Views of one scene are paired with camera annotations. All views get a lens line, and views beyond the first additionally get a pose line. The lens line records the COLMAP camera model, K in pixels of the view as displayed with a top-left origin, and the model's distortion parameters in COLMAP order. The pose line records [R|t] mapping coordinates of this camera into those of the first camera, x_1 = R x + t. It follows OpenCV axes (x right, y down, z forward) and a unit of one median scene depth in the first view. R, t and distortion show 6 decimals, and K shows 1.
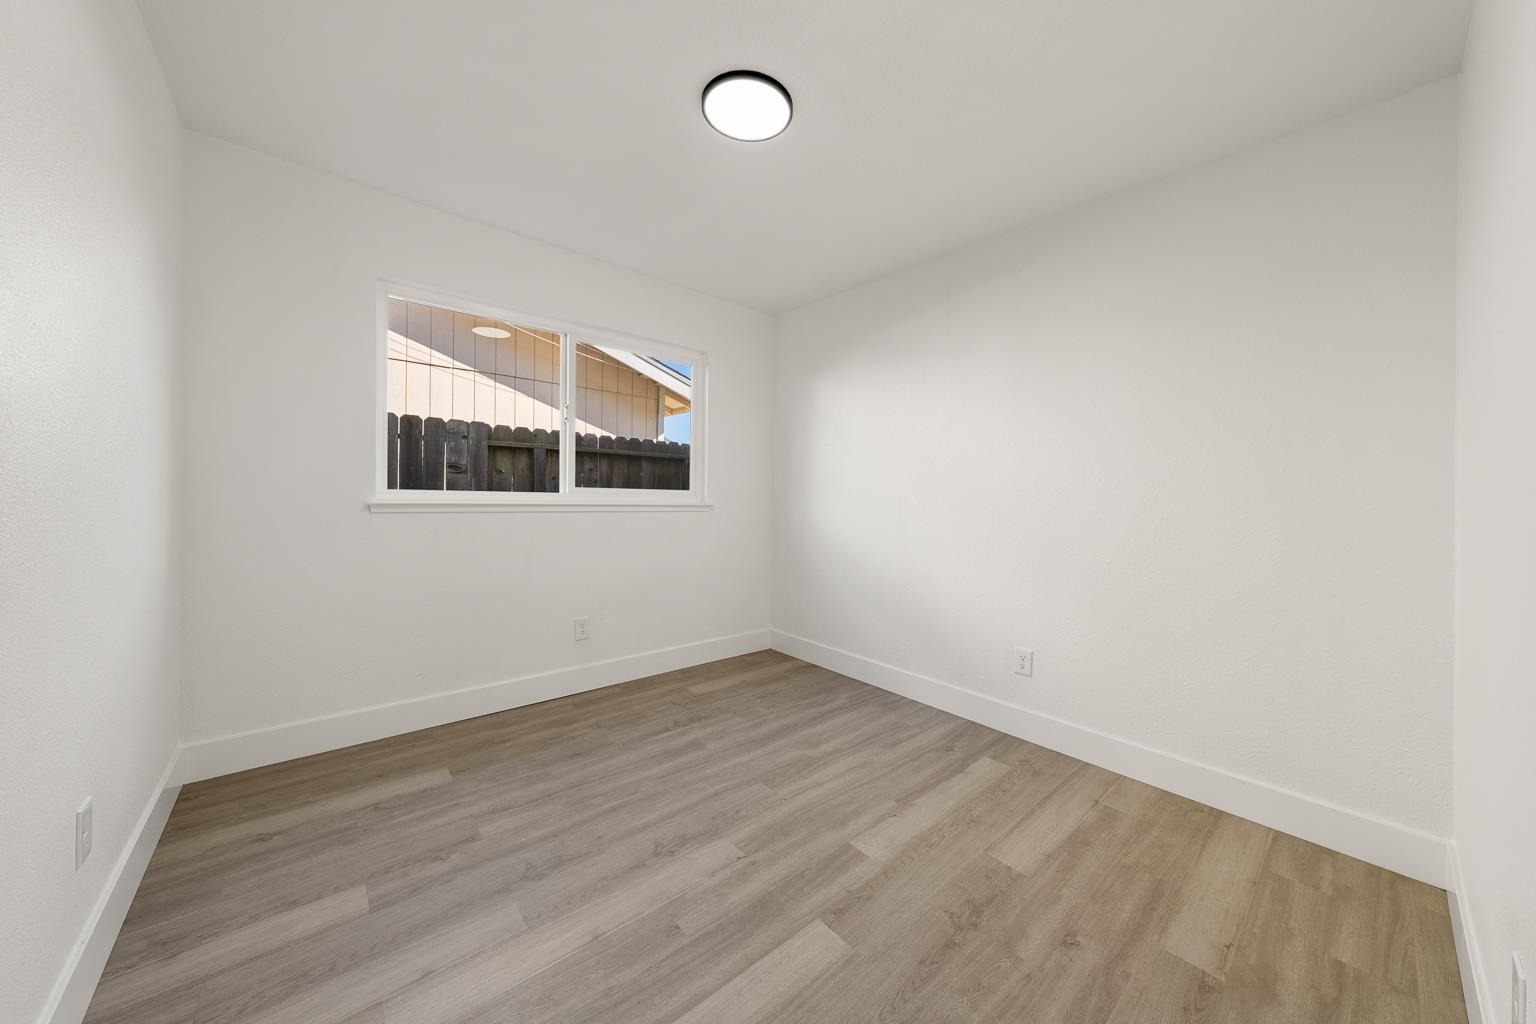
lens RADIAL K [[526.5, 0, 768.9], [0, 526.5, 507.6], [0, 0, 1]] dist [0.000586, 0.000179]
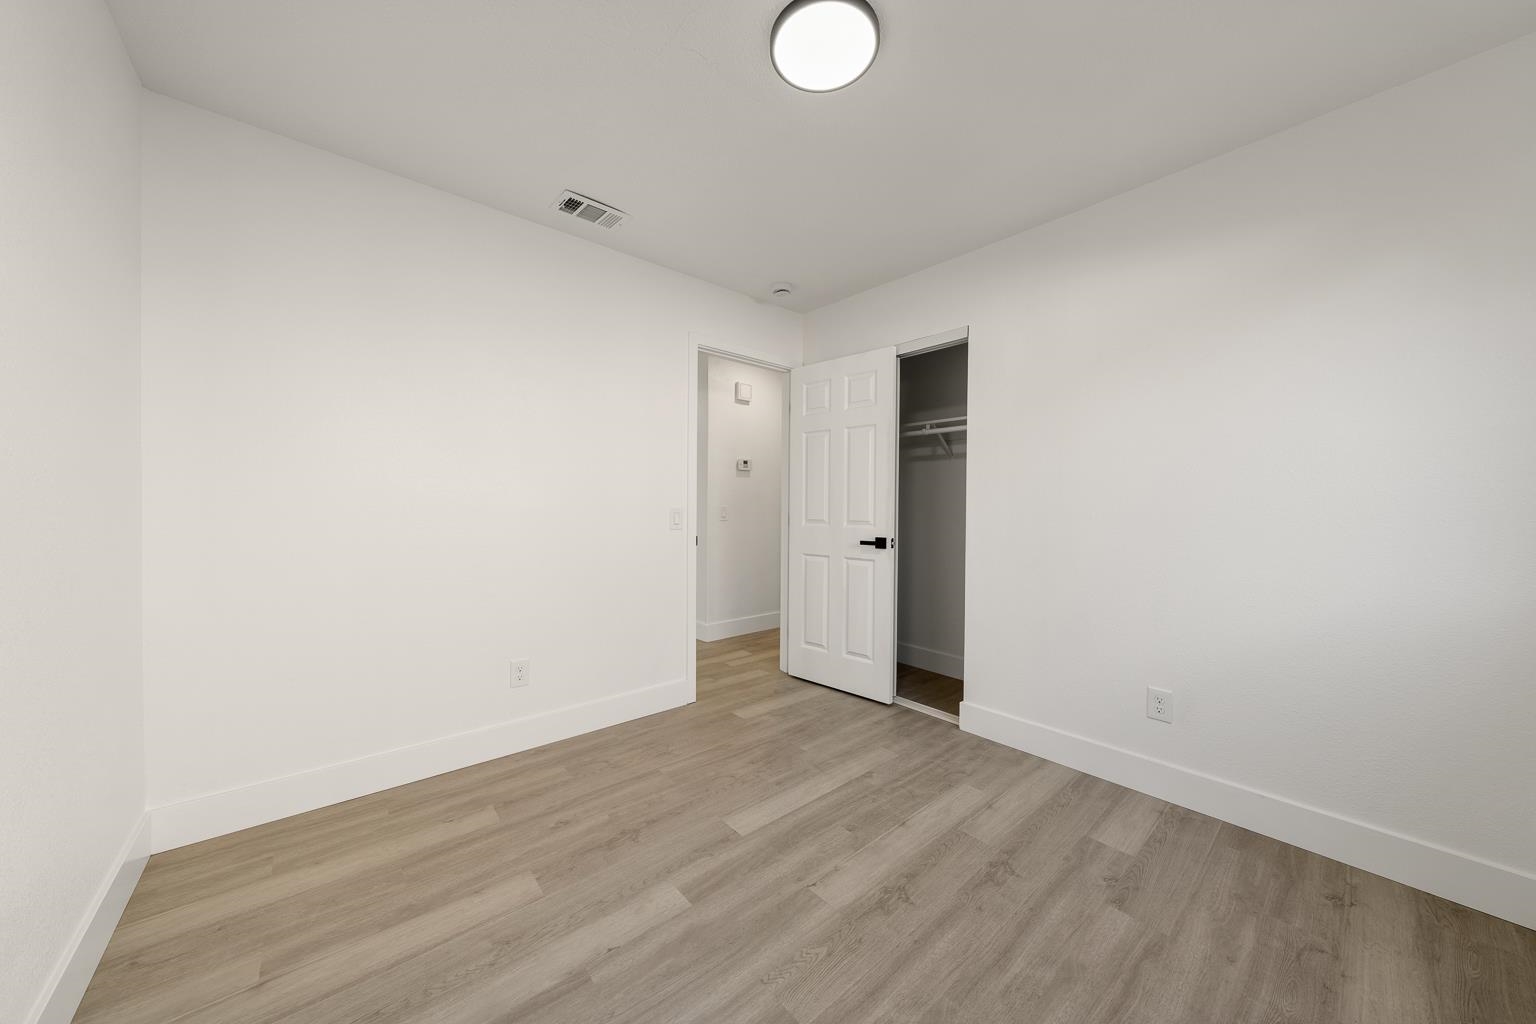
lens RADIAL K [[526.5, 0, 767.1], [0, 526.5, 508.6], [0, 0, 1]] dist [0.000586, 0.000179]
pose [[-0.999490, -0.031908, -0.000850, 0.051921], [-0.031918, 0.998849, 0.035796, -0.052595], [-0.000294, 0.035805, -0.999359, 1.926020]]
